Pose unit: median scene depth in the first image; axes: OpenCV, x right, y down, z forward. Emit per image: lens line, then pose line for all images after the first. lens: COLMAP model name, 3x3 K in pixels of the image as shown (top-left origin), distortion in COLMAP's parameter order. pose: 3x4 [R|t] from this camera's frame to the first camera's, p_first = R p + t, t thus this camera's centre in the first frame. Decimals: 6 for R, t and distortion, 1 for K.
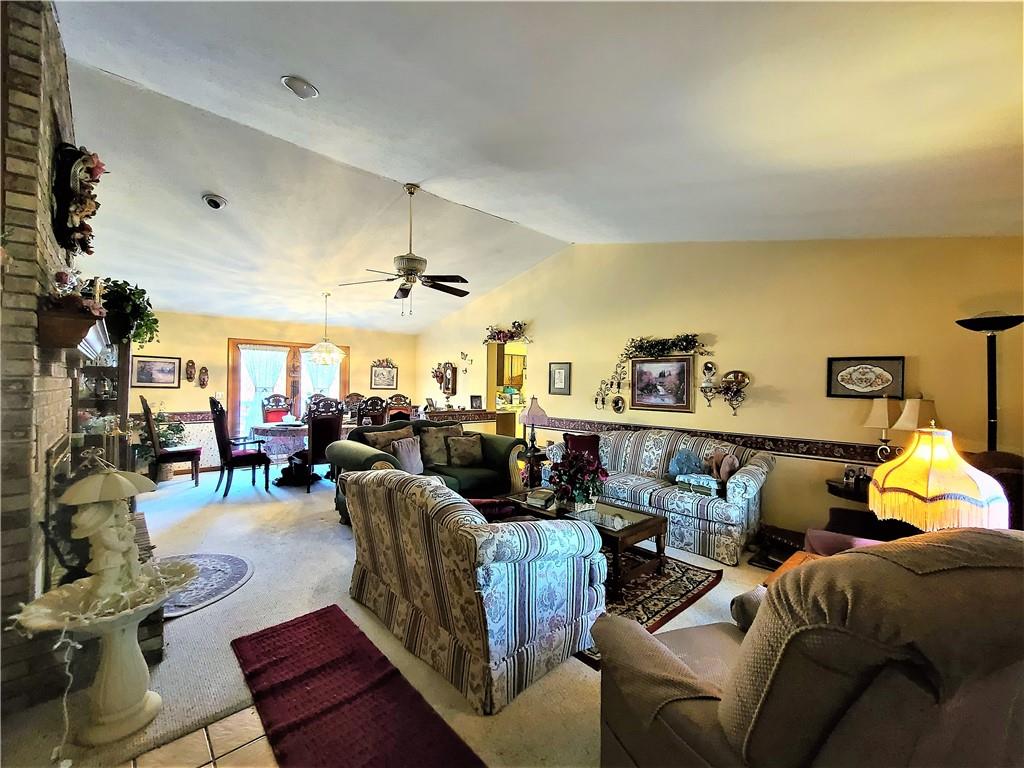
lens RADIAL K [[422.0, 0, 506.2], [0, 422.0, 384.0], [0, 0, 1]] dist [-0.002743, -0.000262]
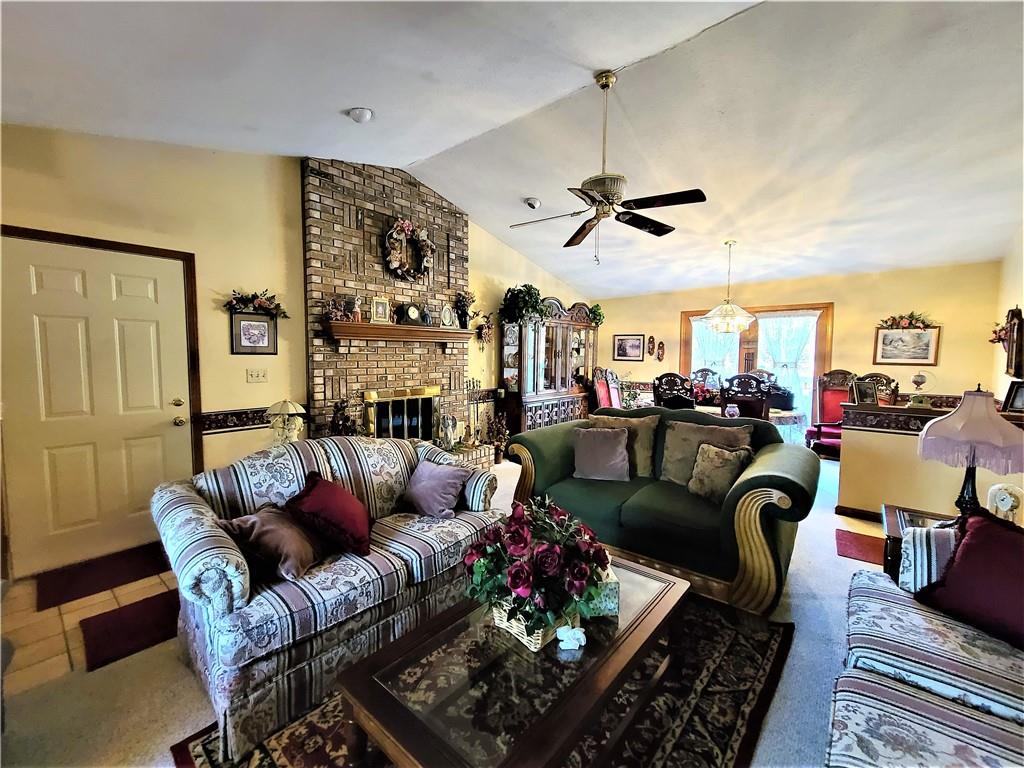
lens RADIAL K [[422.0, 0, 506.2], [0, 422.0, 384.0], [0, 0, 1]] dist [-0.002743, -0.000262]
pose [[0.124503, 0.058695, -0.990482, 0.300412], [0.003620, 0.998215, 0.059608, 0.002312], [0.992213, -0.011006, 0.124068, 0.456332]]
